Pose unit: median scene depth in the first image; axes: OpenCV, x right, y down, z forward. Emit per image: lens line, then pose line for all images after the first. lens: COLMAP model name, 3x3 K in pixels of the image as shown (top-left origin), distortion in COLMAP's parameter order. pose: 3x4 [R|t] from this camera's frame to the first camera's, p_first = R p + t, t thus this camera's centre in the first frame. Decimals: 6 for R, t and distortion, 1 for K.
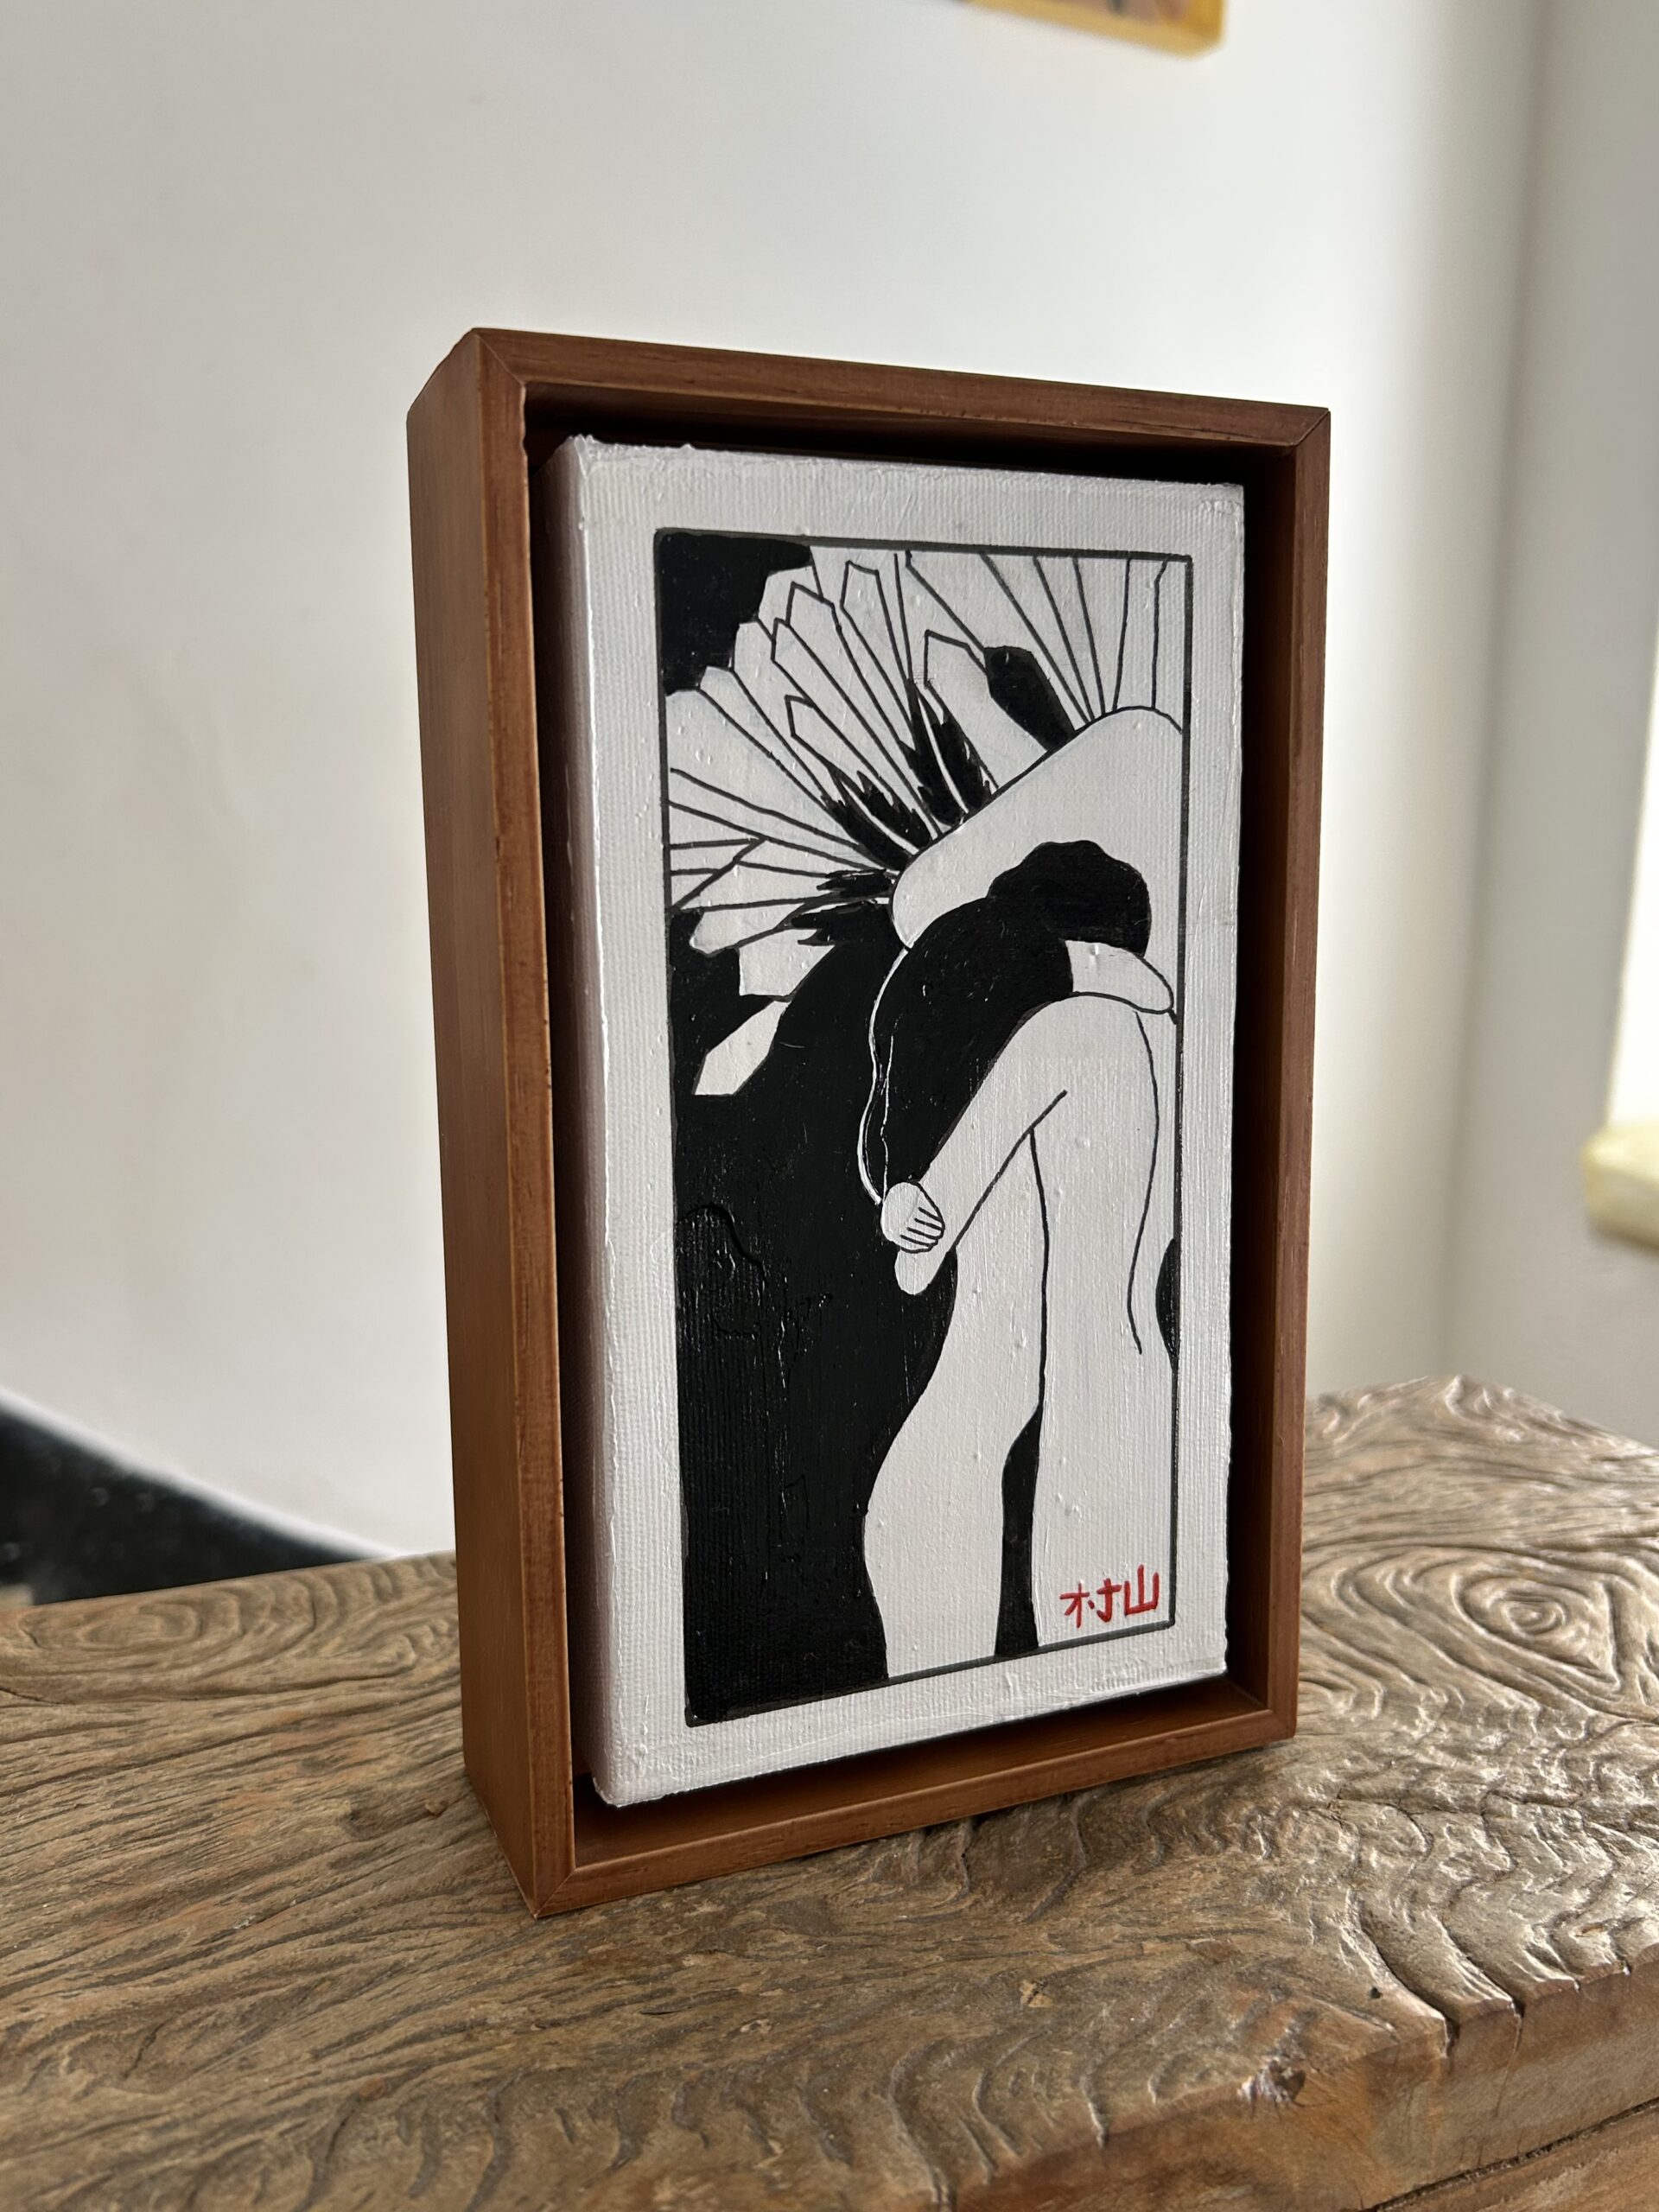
lens RADIAL K [[1877.5, 0, 824.2], [0, 1877.5, 1106.9], [0, 0, 1]] dist [0.008911, -0.023781]
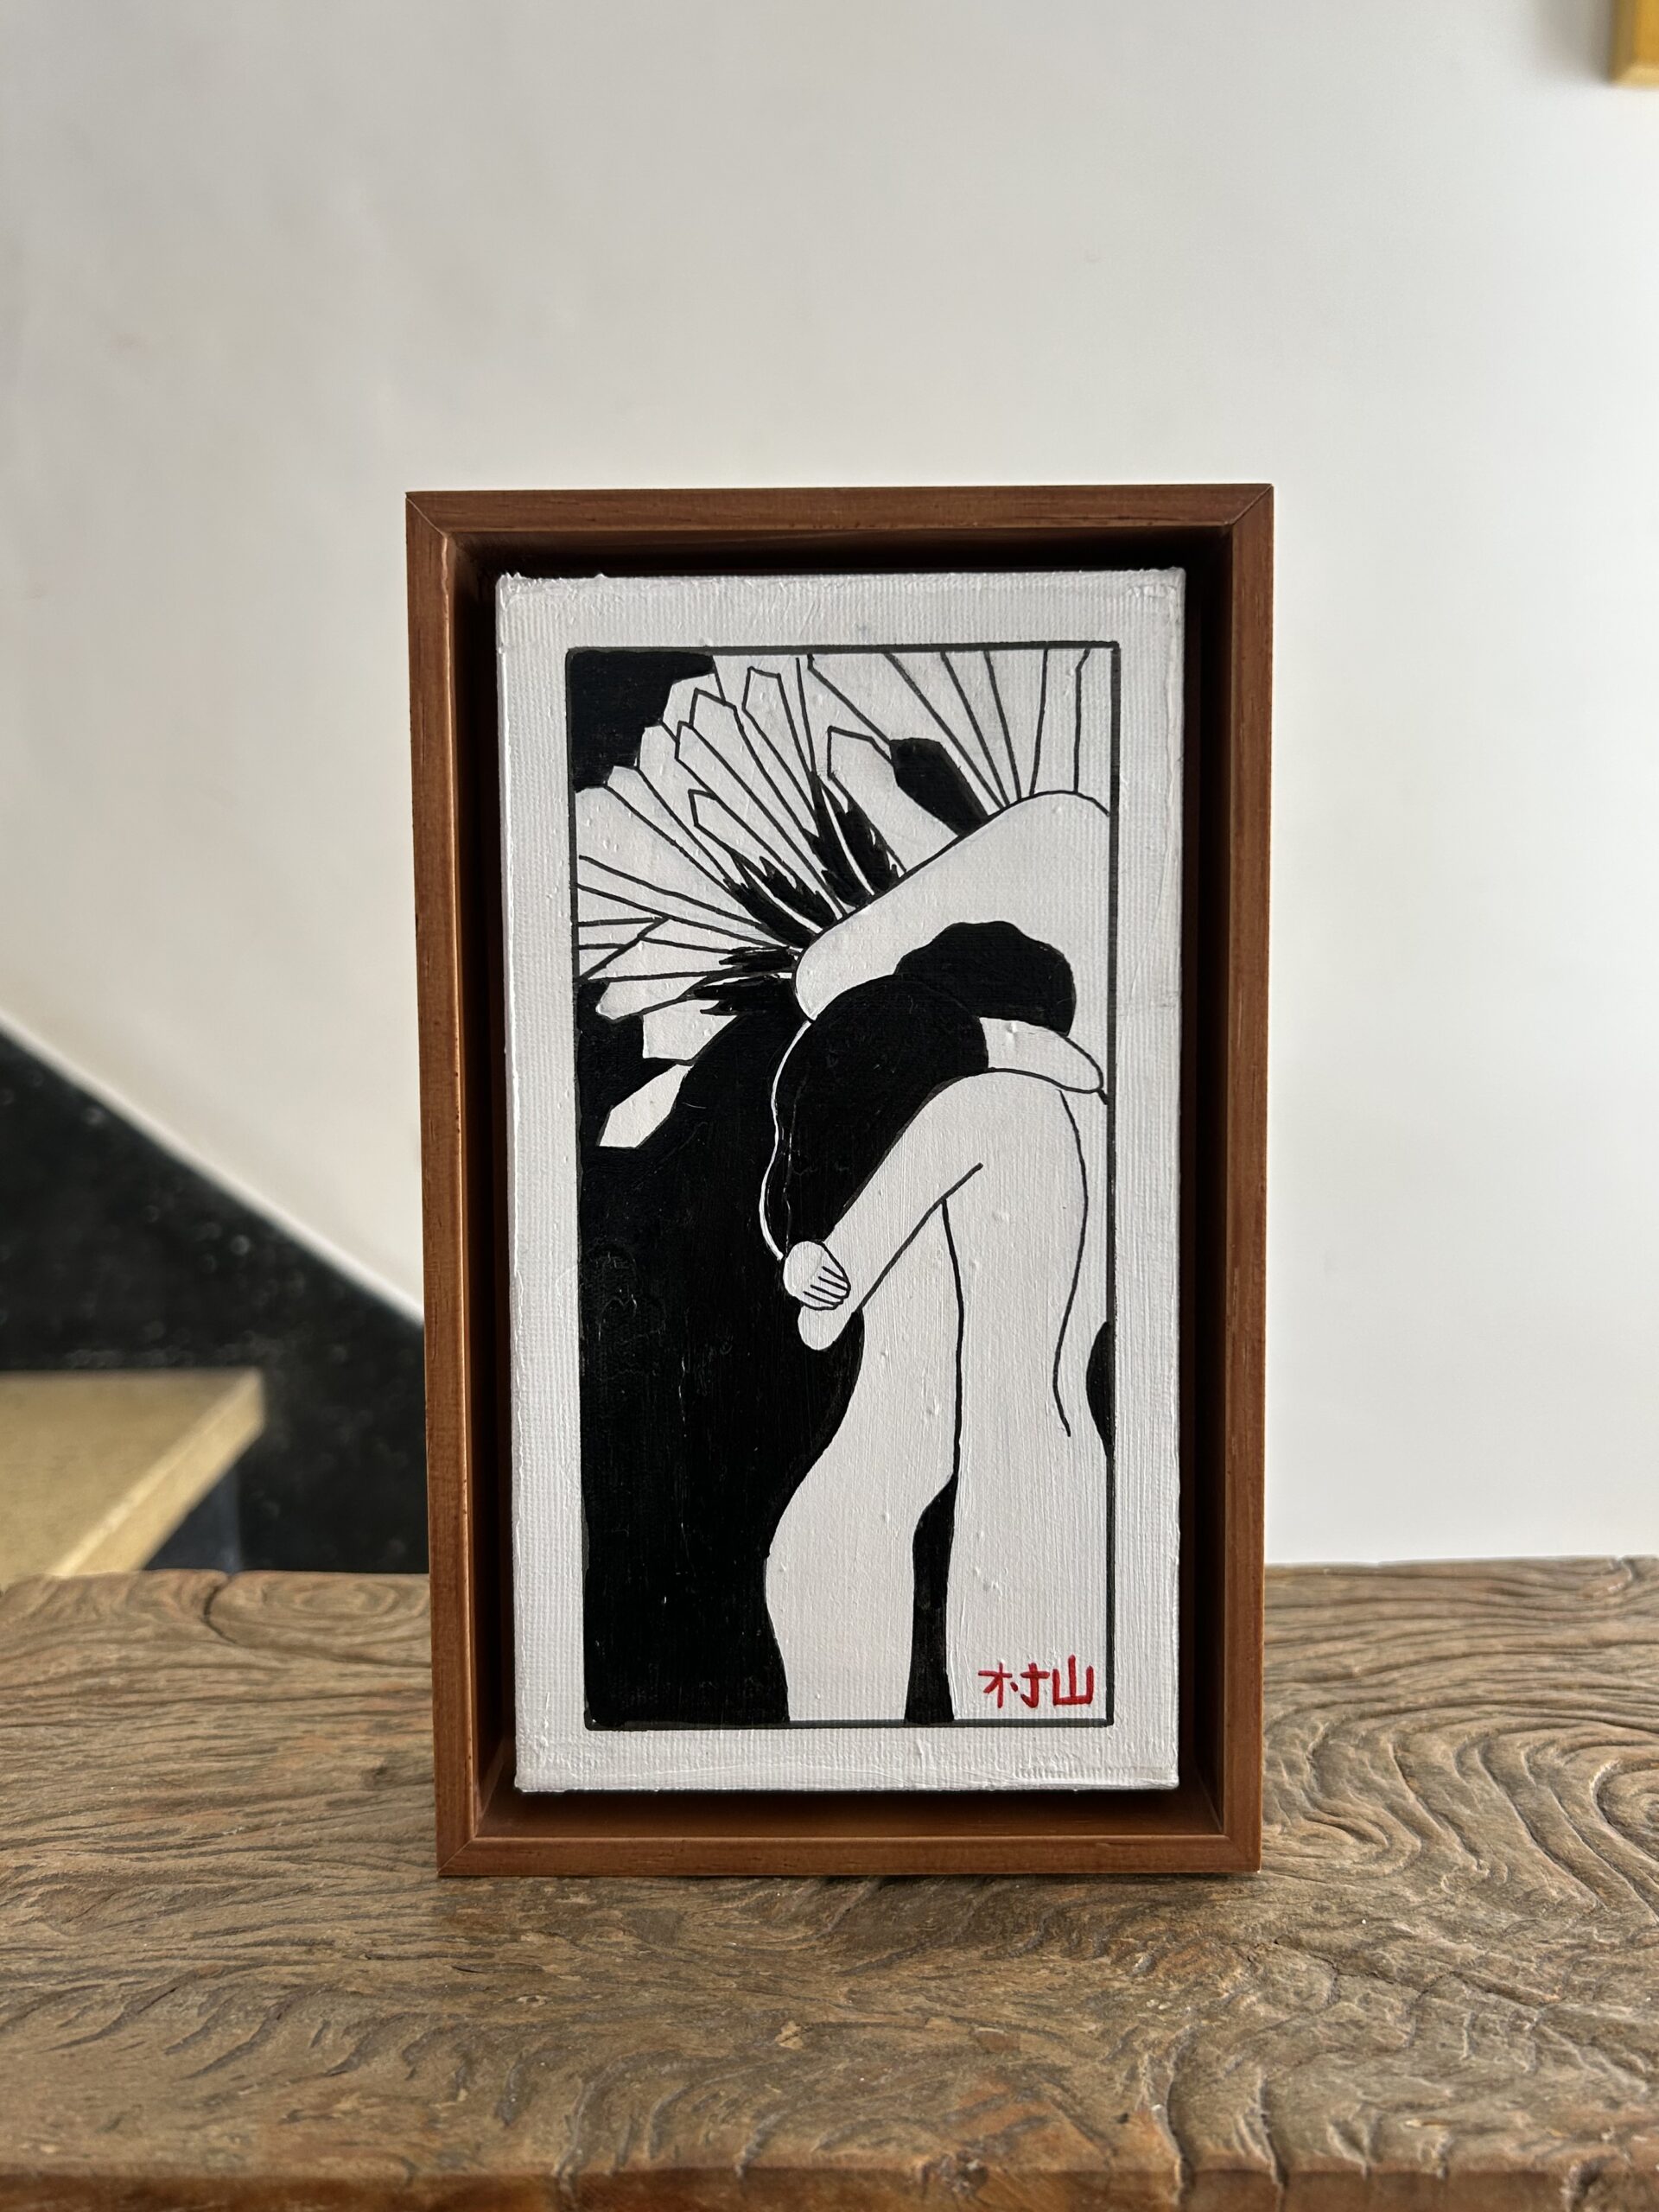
lens RADIAL K [[1877.5, 0, 818.2], [0, 1877.5, 1103.1], [0, 0, 1]] dist [0.008911, -0.023781]
pose [[0.916254, 0.033253, -0.399216, 0.471902], [-0.060448, 0.996615, -0.055724, 0.021101], [0.396012, 0.075189, 0.915162, 0.029958]]
